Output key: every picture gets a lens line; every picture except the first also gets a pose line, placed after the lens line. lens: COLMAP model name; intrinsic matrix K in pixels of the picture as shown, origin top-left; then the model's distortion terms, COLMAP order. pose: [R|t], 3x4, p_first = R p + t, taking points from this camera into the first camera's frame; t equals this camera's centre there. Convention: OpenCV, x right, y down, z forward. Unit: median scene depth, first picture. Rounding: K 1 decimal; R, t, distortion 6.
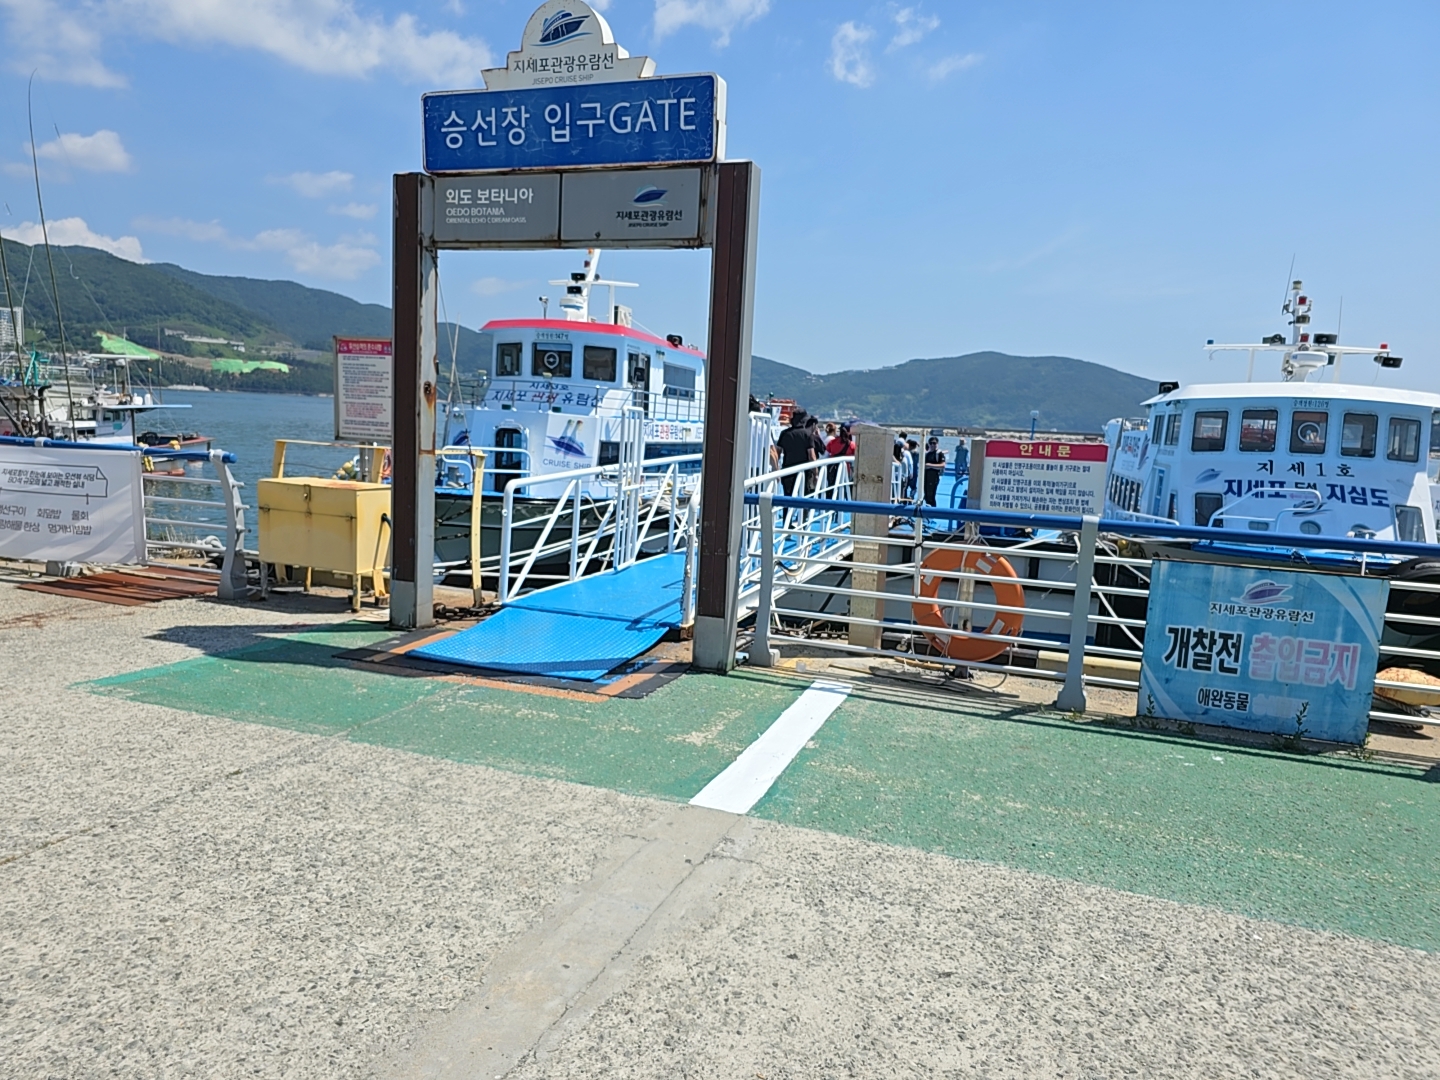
lens RADIAL K [[1007.1, 0, 691.4], [0, 1007.1, 555.5], [0, 0, 1]] dist [0.054447, -0.047044]
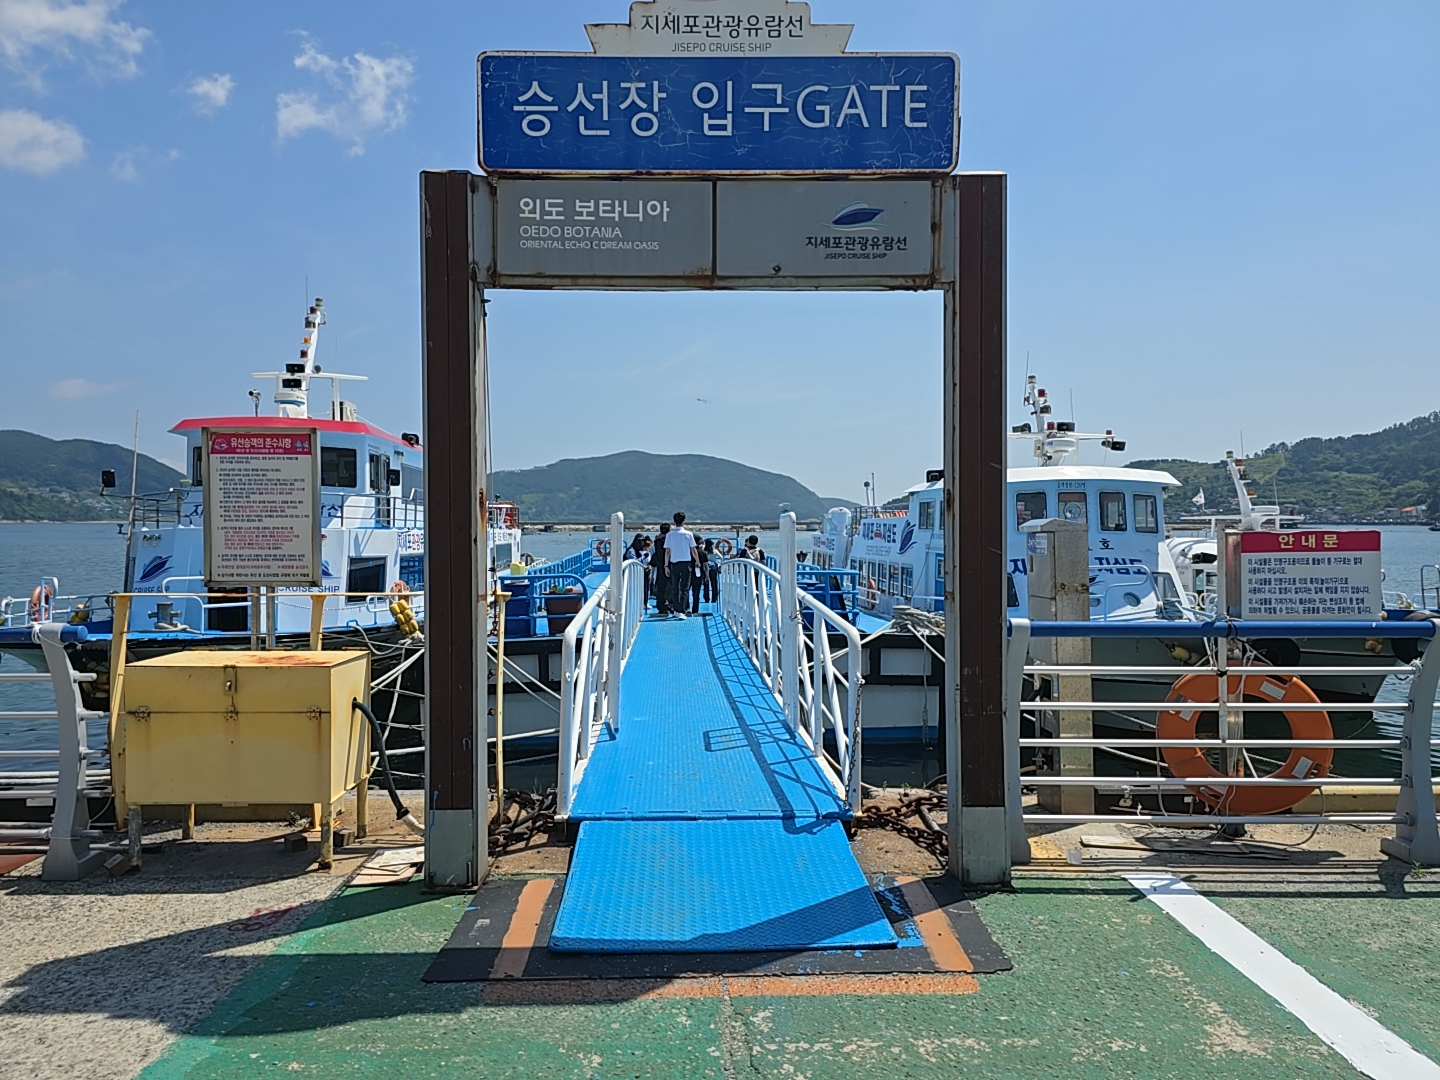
lens RADIAL K [[1007.1, 0, 717.0], [0, 1007.1, 543.6], [0, 0, 1]] dist [0.054447, -0.047044]
pose [[0.931515, -0.057081, 0.359196, -0.386021], [0.095600, 0.991307, -0.090392, -0.071421], [-0.350914, 0.118540, 0.928874, 0.391314]]
